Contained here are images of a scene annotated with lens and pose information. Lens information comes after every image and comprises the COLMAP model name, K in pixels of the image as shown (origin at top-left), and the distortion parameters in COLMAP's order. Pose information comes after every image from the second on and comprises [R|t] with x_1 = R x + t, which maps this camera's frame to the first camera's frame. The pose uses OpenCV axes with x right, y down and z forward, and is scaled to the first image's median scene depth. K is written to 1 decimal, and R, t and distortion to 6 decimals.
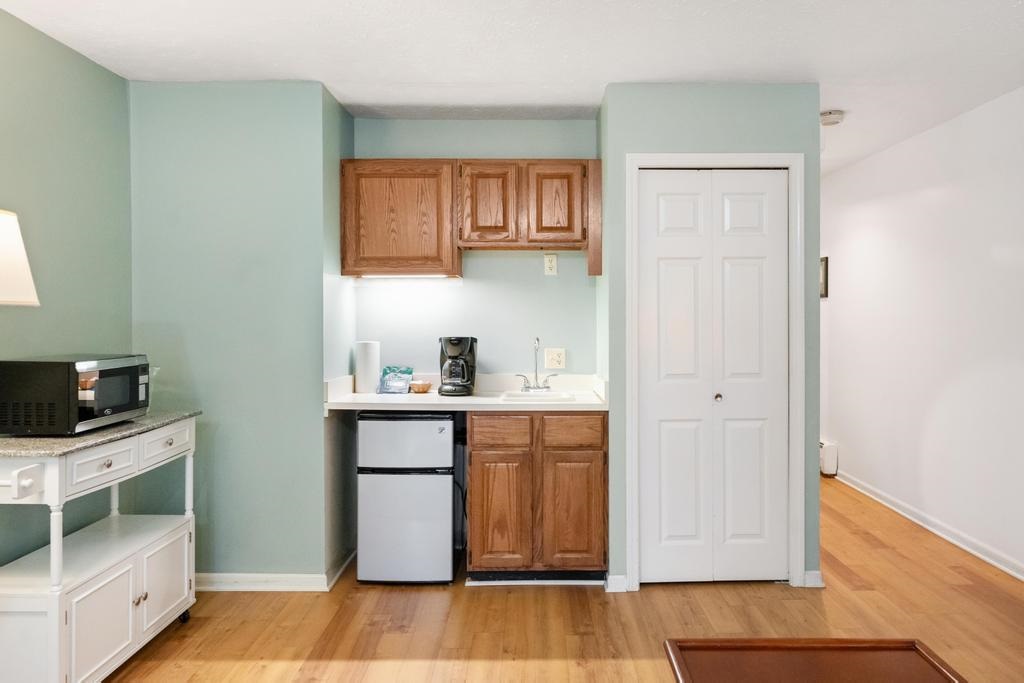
lens RADIAL K [[723.6, 0, 531.8], [0, 723.6, 321.8], [0, 0, 1]] dist [-0.000454, 0.000905]
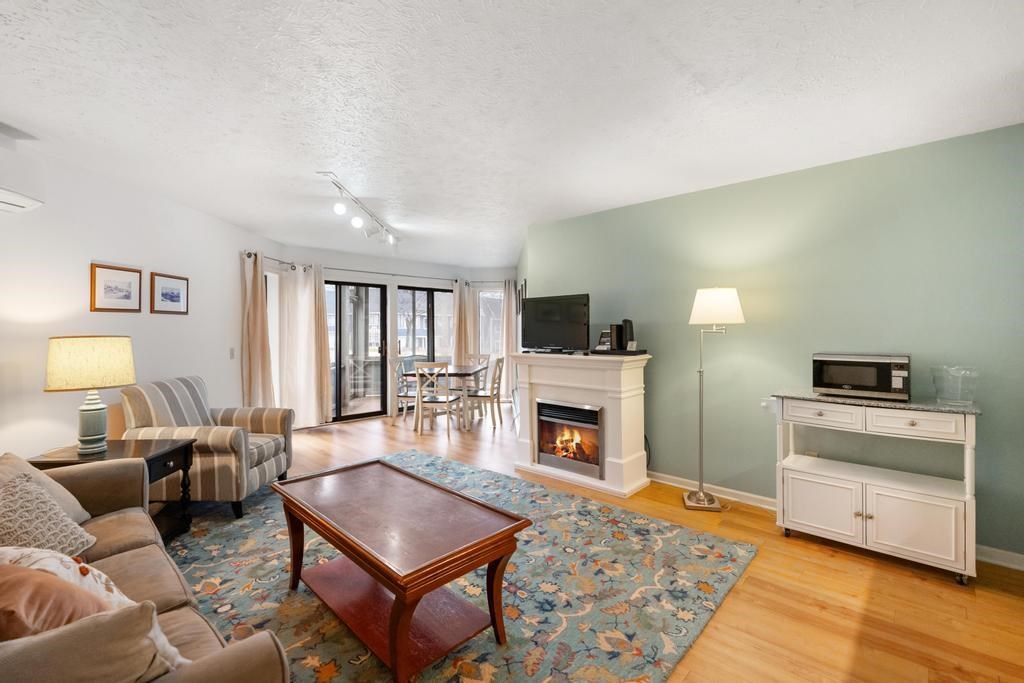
lens RADIAL K [[459.2, 0, 510.3], [0, 459.2, 322.8], [0, 0, 1]] dist [-0.003192, 0.000263]
pose [[-0.707981, -0.003201, -0.706224, 0.541178], [0.000790, 0.999986, -0.005324, -0.013024], [0.706231, -0.004327, -0.707968, 0.941110]]
